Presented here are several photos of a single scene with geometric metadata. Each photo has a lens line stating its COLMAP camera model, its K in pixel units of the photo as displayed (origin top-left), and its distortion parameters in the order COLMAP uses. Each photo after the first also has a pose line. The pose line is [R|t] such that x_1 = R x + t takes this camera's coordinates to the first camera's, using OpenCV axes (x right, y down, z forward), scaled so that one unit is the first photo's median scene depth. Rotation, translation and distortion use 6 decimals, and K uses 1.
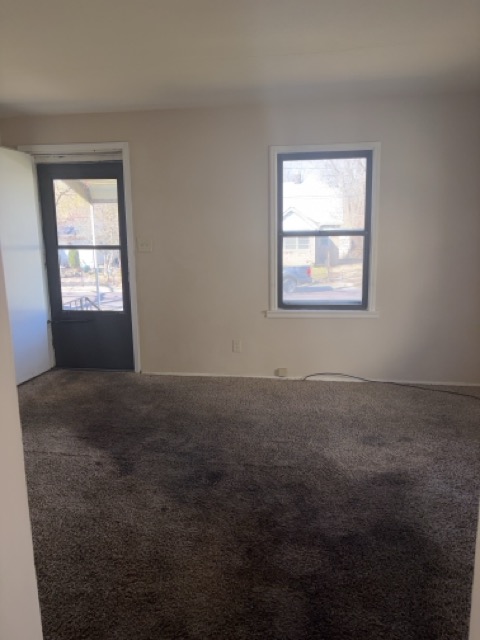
lens RADIAL K [[488.1, 0, 240.0], [0, 488.1, 320.0], [0, 0, 1]] dist [0.036859, -0.045340]
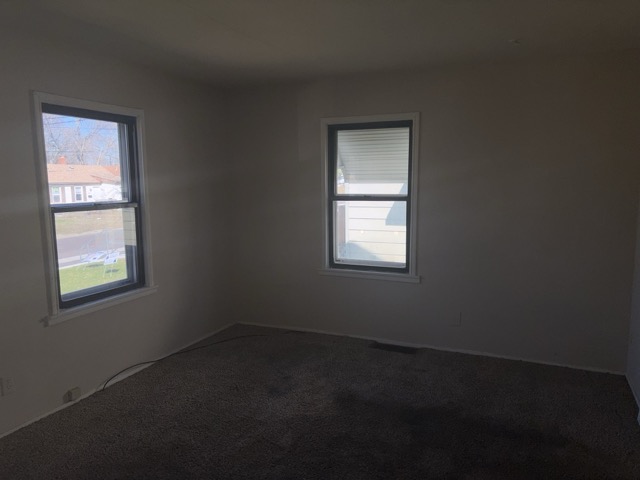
lens RADIAL K [[475.8, 0, 319.2], [0, 475.8, 251.8], [0, 0, 1]] dist [-0.001084, -0.000561]
pose [[0.275786, -0.131511, 0.952180, -0.462624], [0.211191, 0.974681, 0.073450, -0.075582], [-0.937732, 0.180836, 0.296577, 0.387846]]
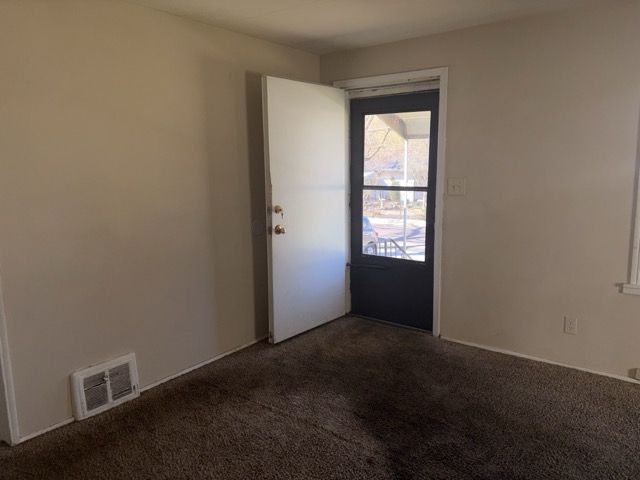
lens RADIAL K [[488.1, 0, 320.0], [0, 488.1, 240.0], [0, 0, 1]] dist [0.036859, -0.045340]
pose [[0.887662, 0.073857, -0.454535, -0.015219], [-0.086727, 0.996204, -0.007498, -0.037235], [0.452256, 0.046077, 0.890697, 0.154293]]
